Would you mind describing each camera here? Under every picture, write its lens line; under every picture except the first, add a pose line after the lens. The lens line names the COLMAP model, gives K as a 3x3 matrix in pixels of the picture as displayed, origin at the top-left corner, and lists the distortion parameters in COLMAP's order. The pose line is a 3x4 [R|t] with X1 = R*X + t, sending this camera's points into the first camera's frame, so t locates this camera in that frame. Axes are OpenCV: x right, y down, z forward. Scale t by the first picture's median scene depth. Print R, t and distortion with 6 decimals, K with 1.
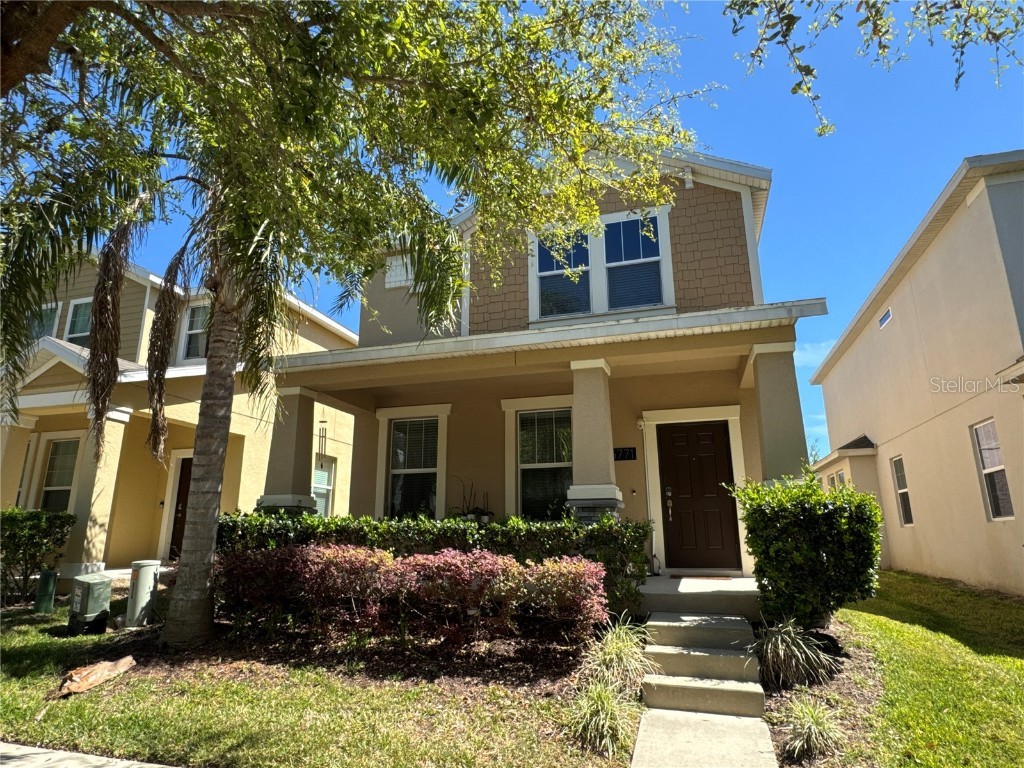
lens RADIAL K [[600.7, 0, 512.0], [0, 600.7, 384.0], [0, 0, 1]] dist [-0.031544, 0.035568]
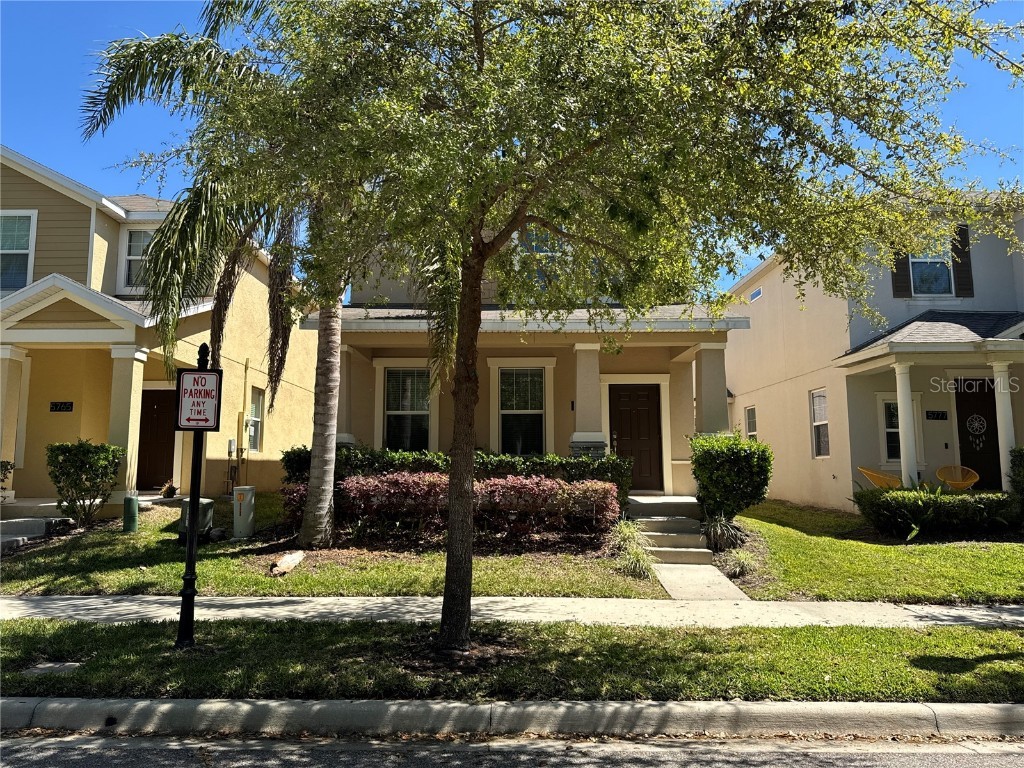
lens RADIAL K [[708.1, 0, 512.0], [0, 708.1, 384.0], [0, 0, 1]] dist [0.095822, -0.118524]
pose [[0.956226, 0.037269, 0.290246, -0.559600], [-0.075468, 0.989712, 0.121548, -0.144271], [-0.282731, -0.138132, 0.949201, -0.571110]]
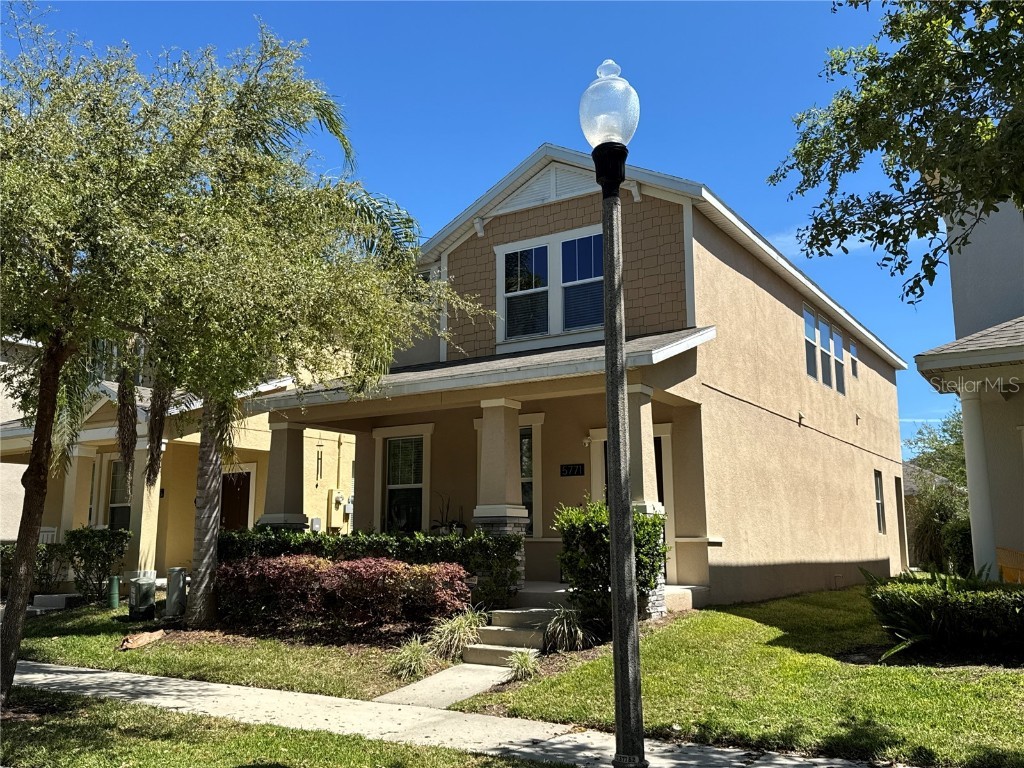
lens RADIAL K [[922.4, 0, 512.0], [0, 922.4, 384.0], [0, 0, 1]] dist [0.111920, -0.152796]
pose [[0.964631, -0.045610, -0.259629, 0.687002], [0.065809, 0.995399, 0.069643, -0.210179], [0.255258, -0.084266, 0.963194, -0.799091]]
